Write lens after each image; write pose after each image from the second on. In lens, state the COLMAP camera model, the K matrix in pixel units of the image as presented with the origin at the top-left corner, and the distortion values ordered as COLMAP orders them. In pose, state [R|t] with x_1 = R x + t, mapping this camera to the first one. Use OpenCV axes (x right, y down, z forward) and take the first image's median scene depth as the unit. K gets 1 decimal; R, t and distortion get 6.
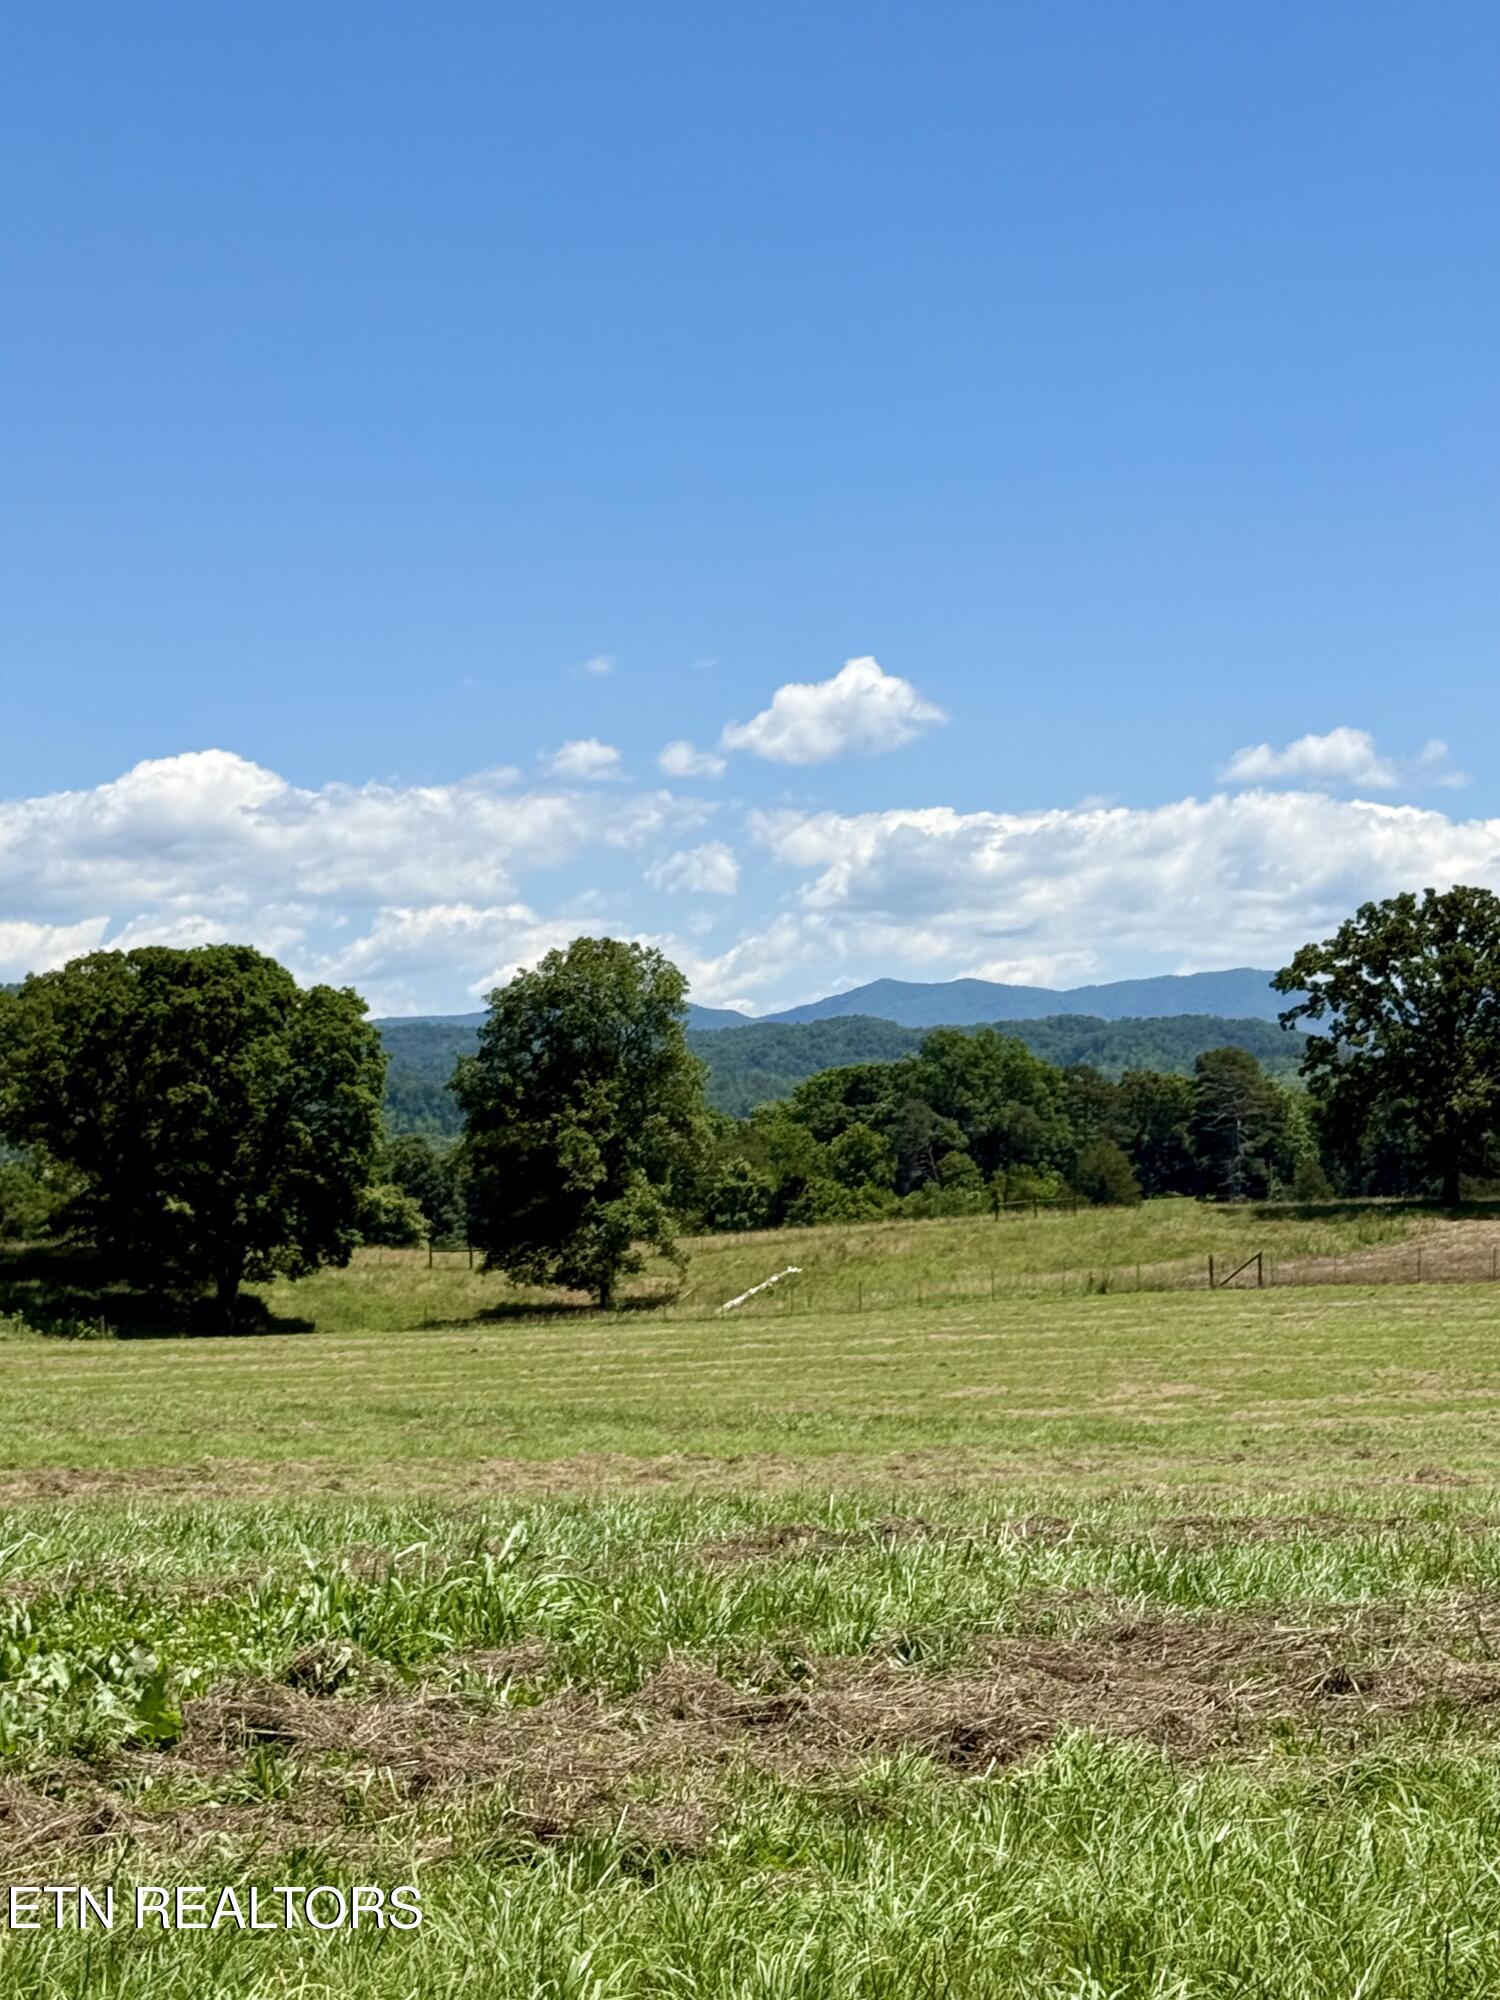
lens RADIAL K [[3912.8, 0, 750.0], [0, 3912.8, 1000.0], [0, 0, 1]] dist [0.429378, -0.000435]
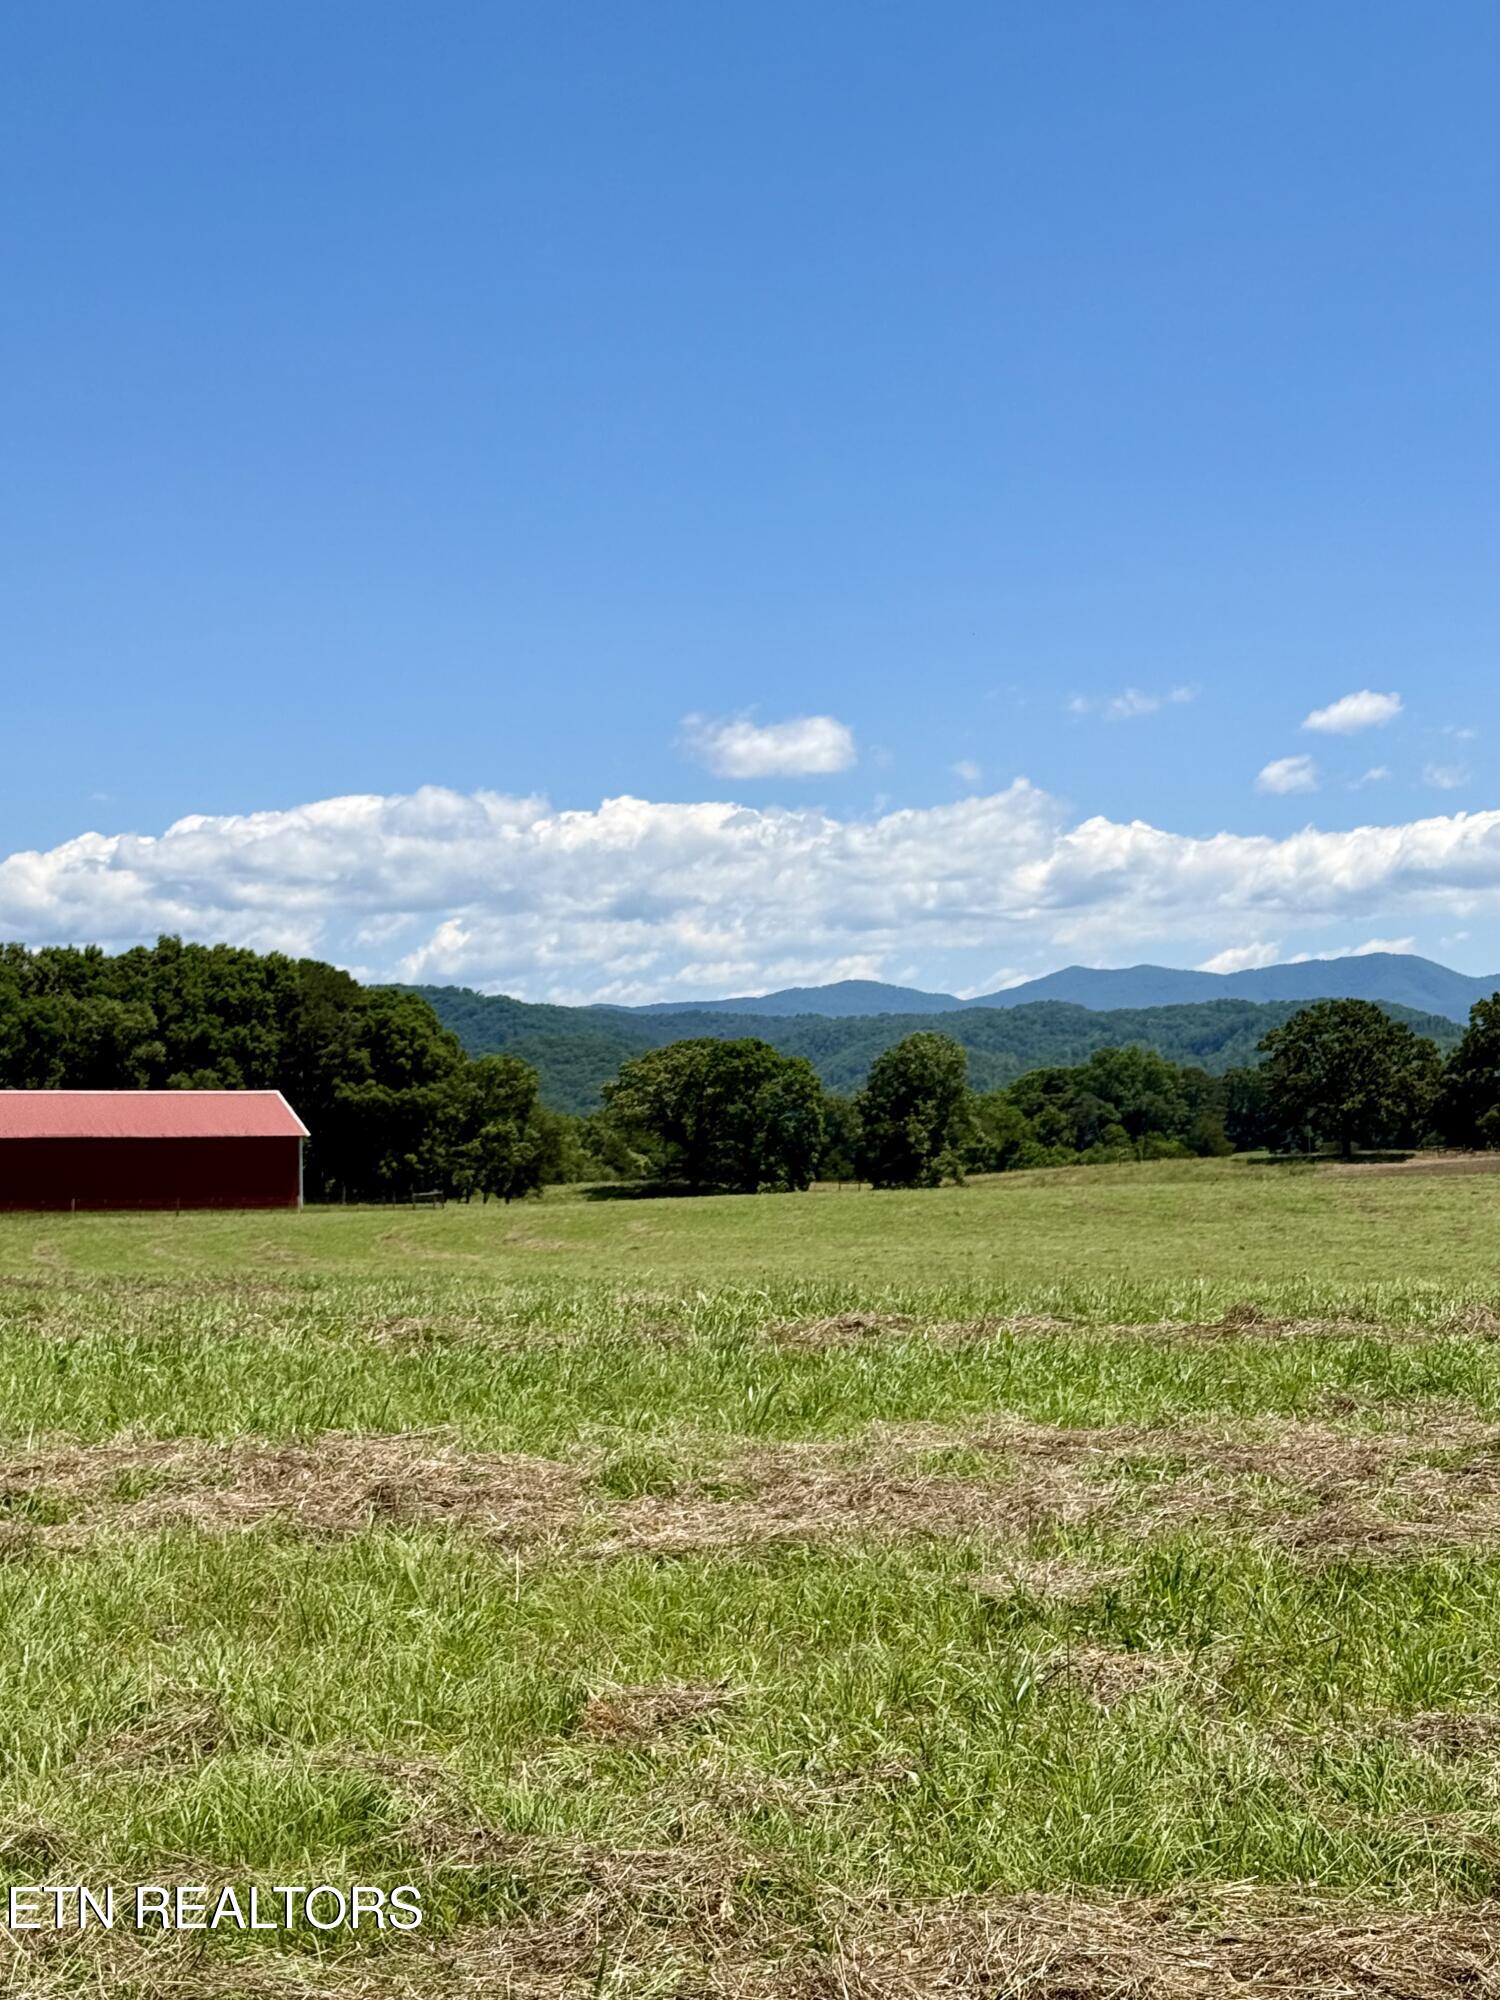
lens RADIAL K [[3374.0, 0, 750.0], [0, 3374.0, 1000.0], [0, 0, 1]] dist [0.237284, -0.023469]
pose [[0.998052, -0.010409, -0.061517, -0.009951], [0.010774, 0.999926, 0.005598, -0.021344], [0.061454, -0.006250, 0.998090, -0.388943]]
